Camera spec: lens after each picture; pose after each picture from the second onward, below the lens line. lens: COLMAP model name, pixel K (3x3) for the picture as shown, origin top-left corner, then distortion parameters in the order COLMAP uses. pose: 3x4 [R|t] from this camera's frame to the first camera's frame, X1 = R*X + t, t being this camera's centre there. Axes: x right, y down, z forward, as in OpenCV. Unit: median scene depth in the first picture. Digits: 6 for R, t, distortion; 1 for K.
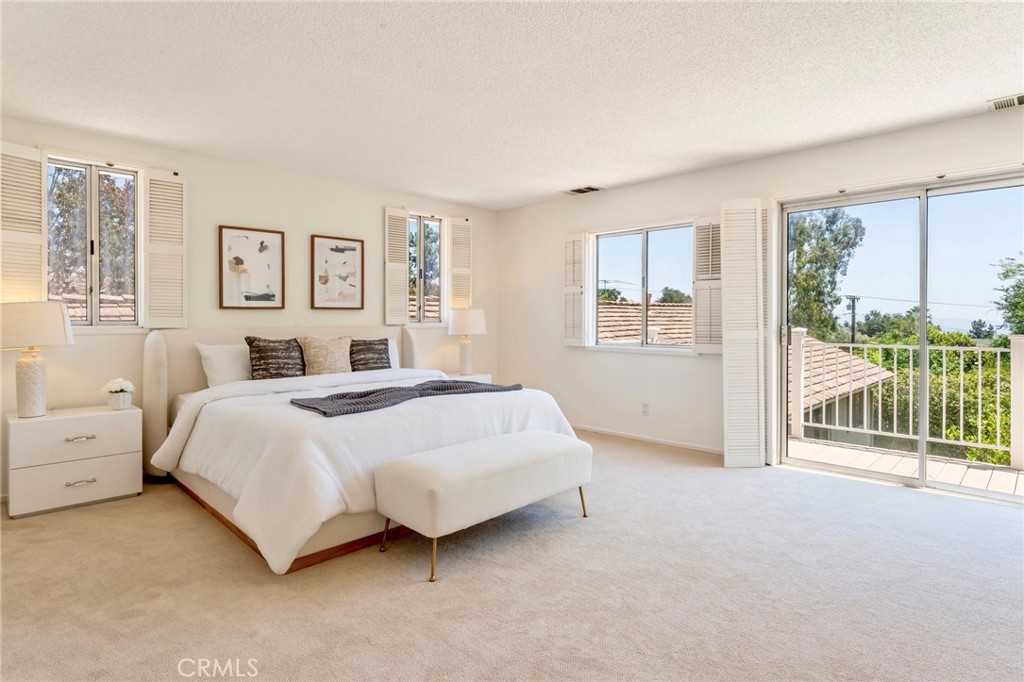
lens RADIAL K [[542.7, 0, 512.0], [0, 542.7, 318.9], [0, 0, 1]] dist [-0.003424, -0.000604]
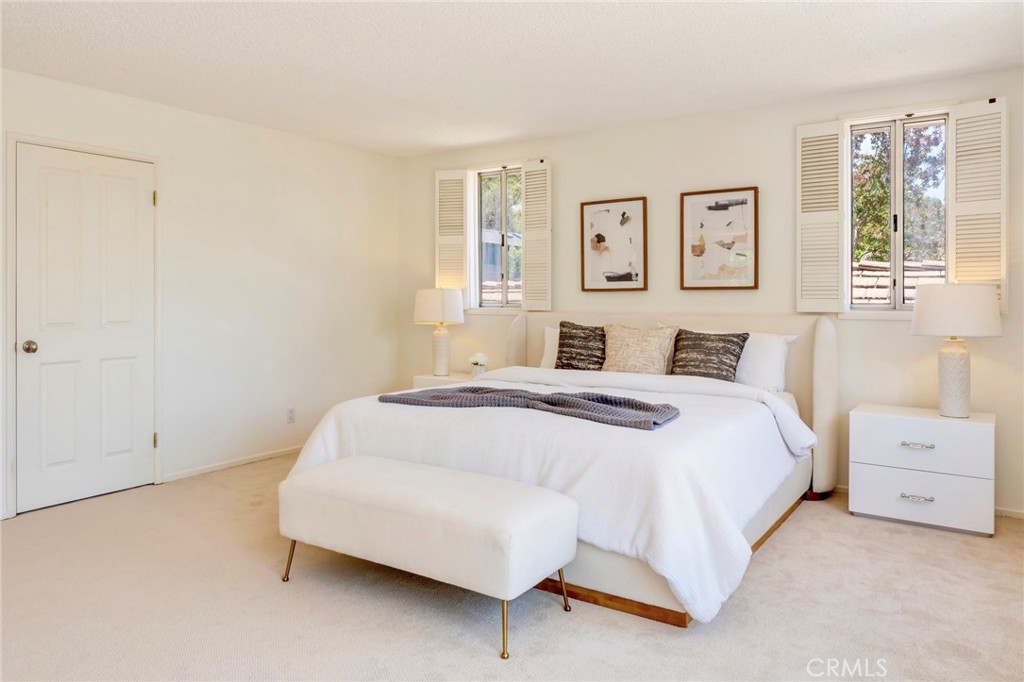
lens RADIAL K [[705.6, 0, 512.0], [0, 705.6, 292.7], [0, 0, 1]] dist [0.002034, 0.000193]
pose [[0.187190, -0.007085, -0.982298, 0.597675], [-0.003065, 0.999965, -0.007796, -0.005860], [0.982319, 0.004470, 0.187162, 0.604182]]
